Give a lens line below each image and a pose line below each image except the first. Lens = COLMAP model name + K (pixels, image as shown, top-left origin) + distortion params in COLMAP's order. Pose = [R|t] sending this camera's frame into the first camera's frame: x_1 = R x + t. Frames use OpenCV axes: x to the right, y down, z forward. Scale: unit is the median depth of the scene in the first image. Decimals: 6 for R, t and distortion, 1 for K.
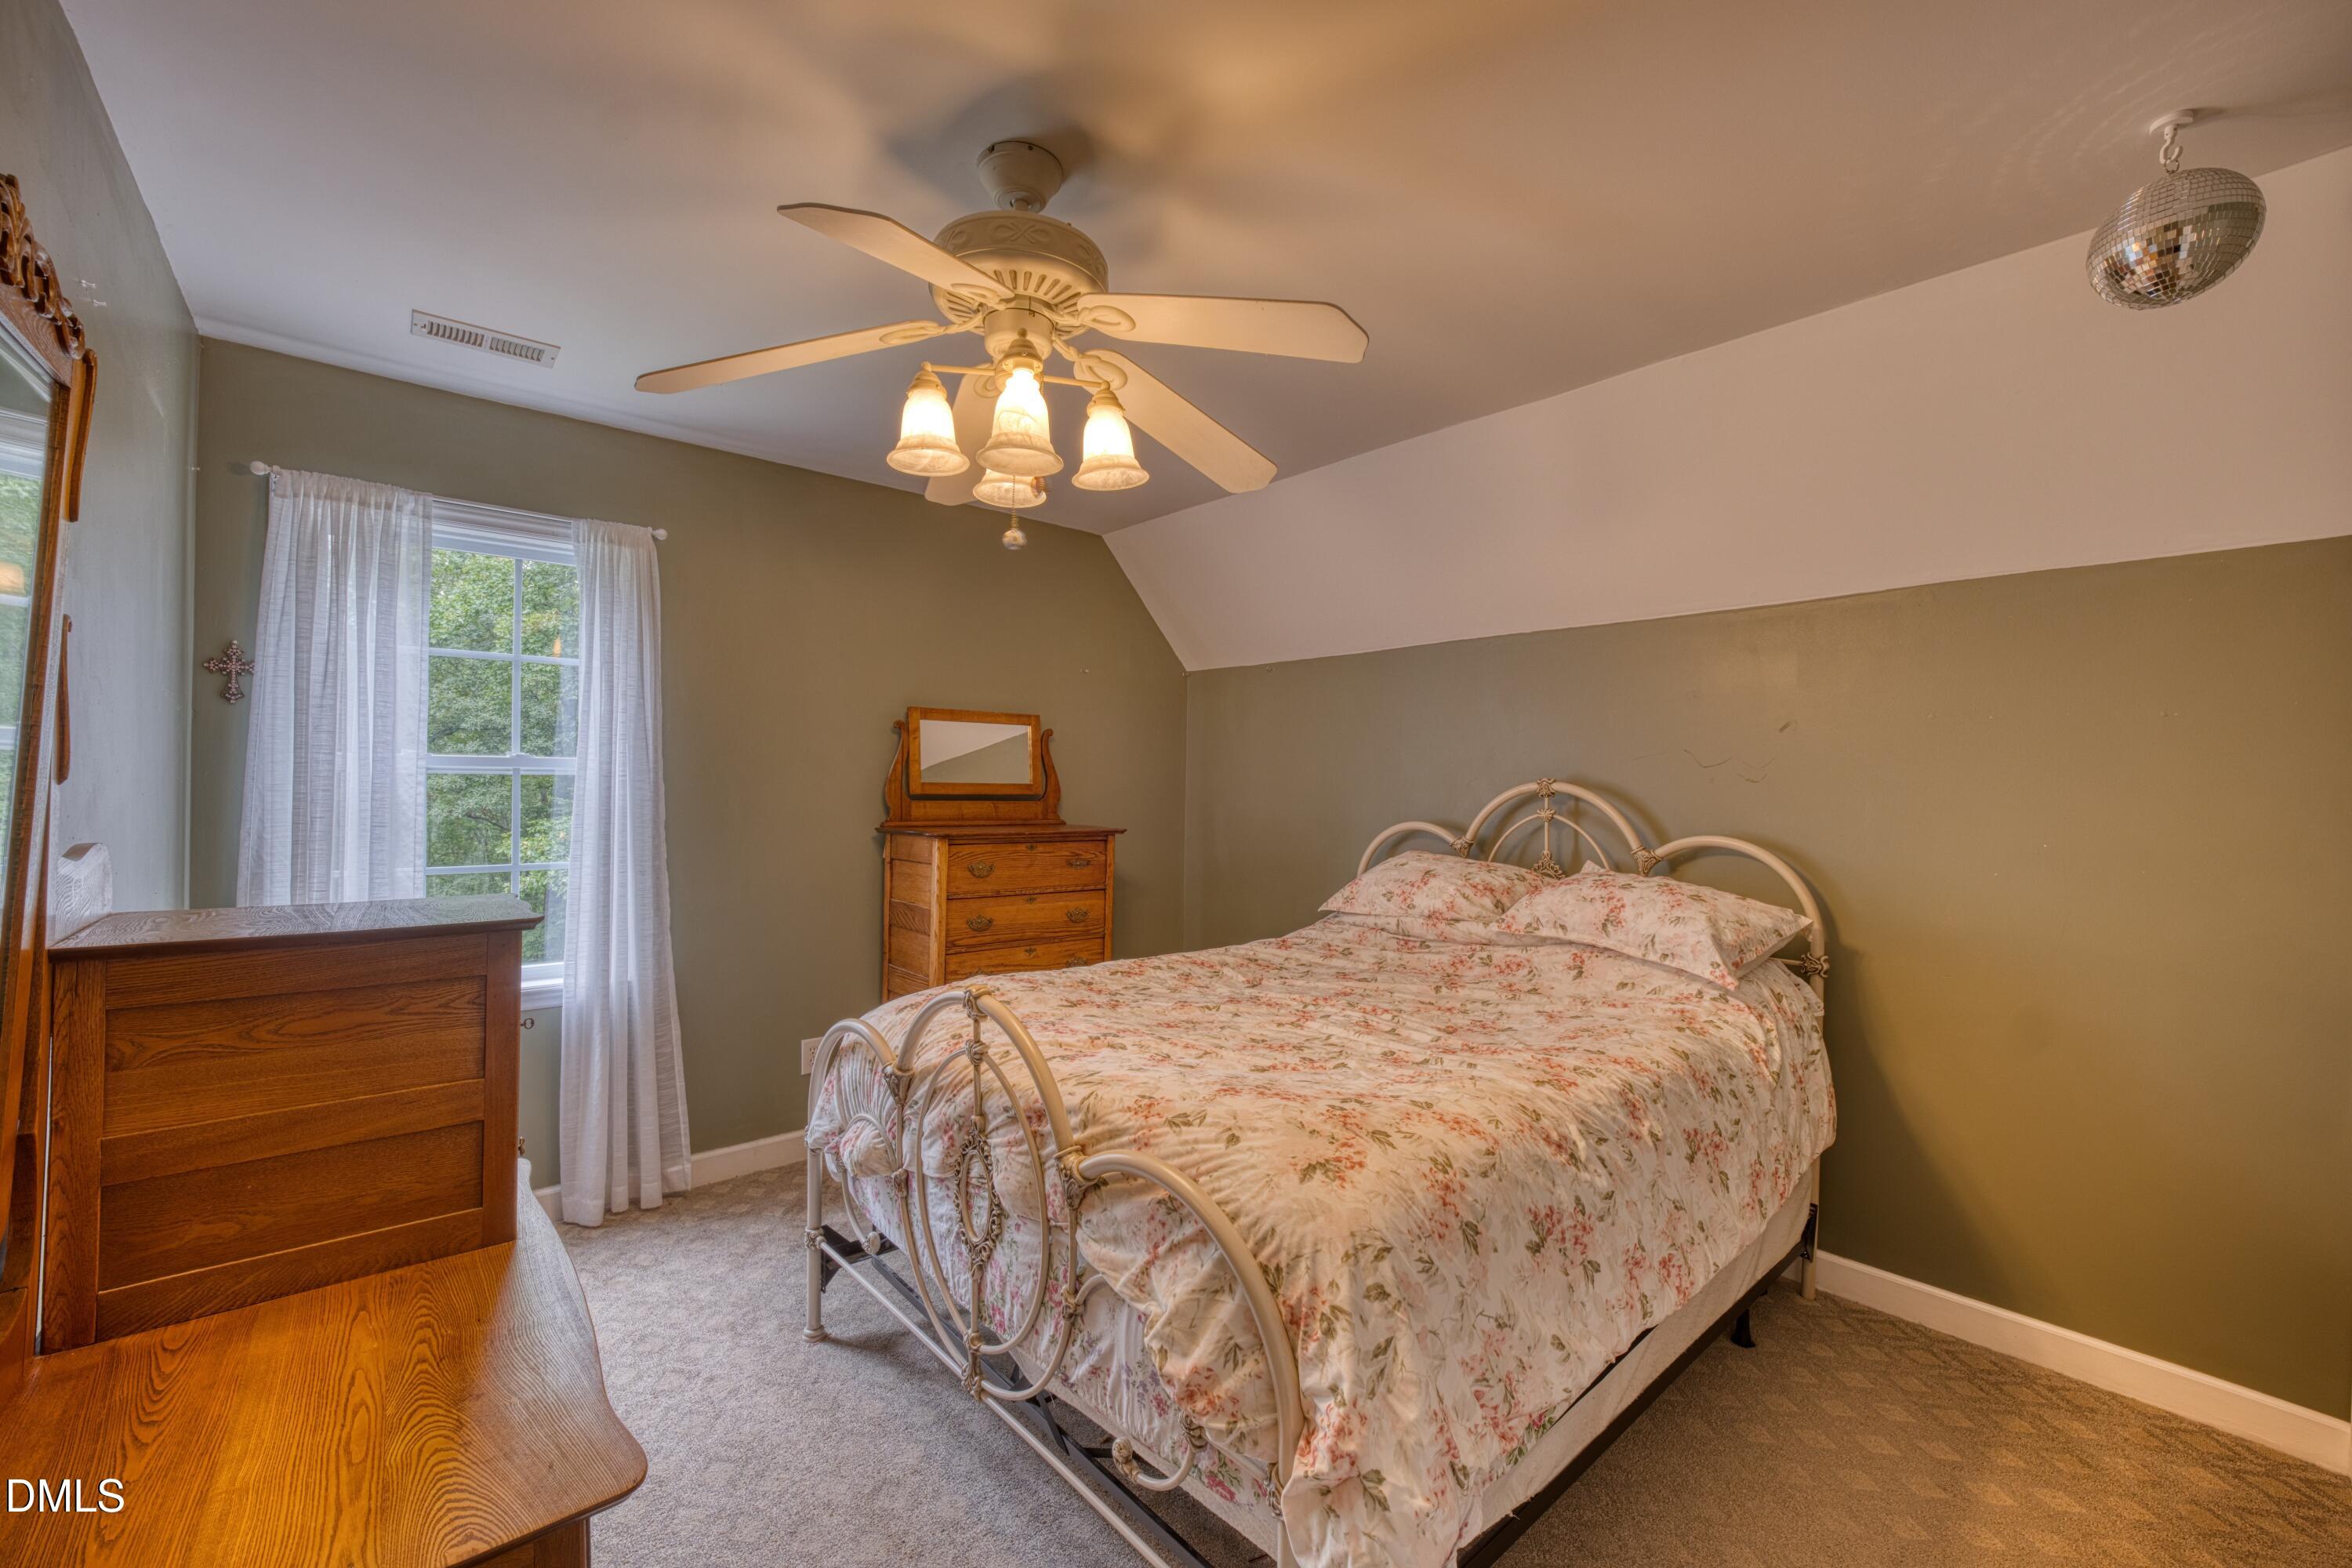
lens RADIAL K [[937.8, 0, 1171.6], [0, 937.8, 779.6], [0, 0, 1]] dist [-0.028578, 0.007968]
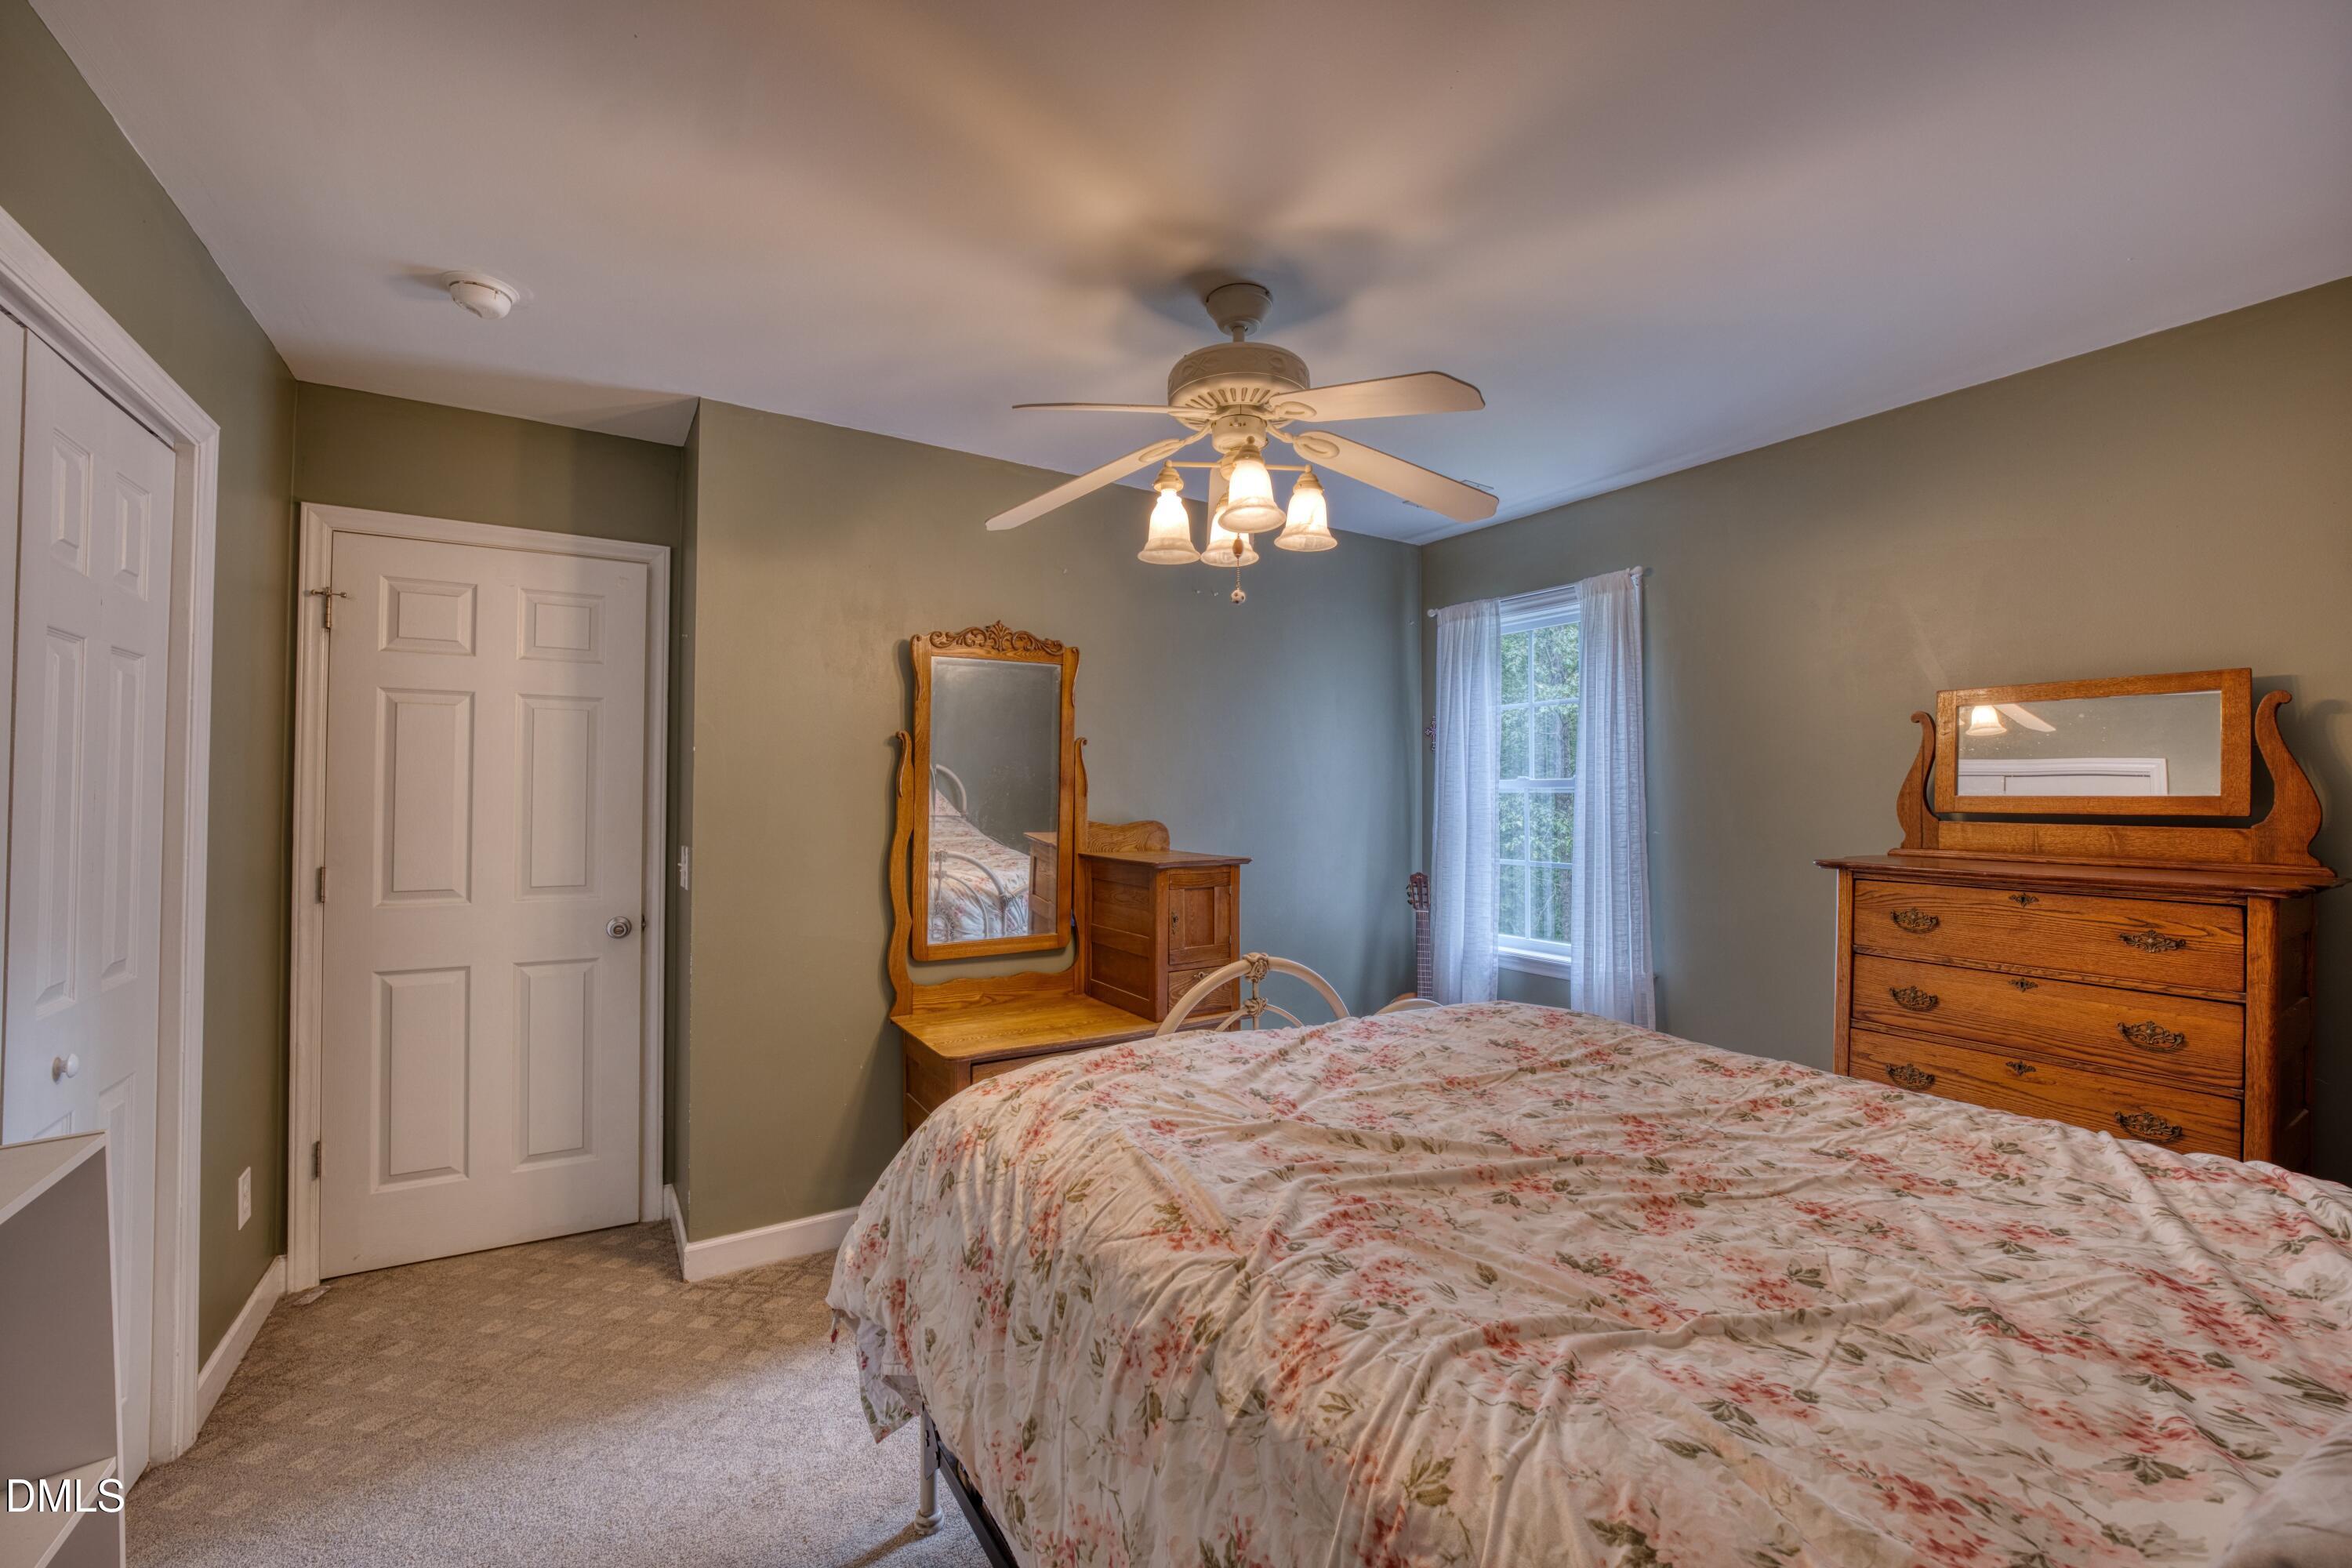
lens RADIAL K [[937.8, 0, 1171.6], [0, 937.8, 779.6], [0, 0, 1]] dist [-0.028578, 0.007968]
pose [[-0.136645, -0.030233, -0.990159, 0.553958], [-0.002322, 0.999541, -0.030199, 0.014364], [0.990617, -0.001828, -0.136652, 0.554599]]
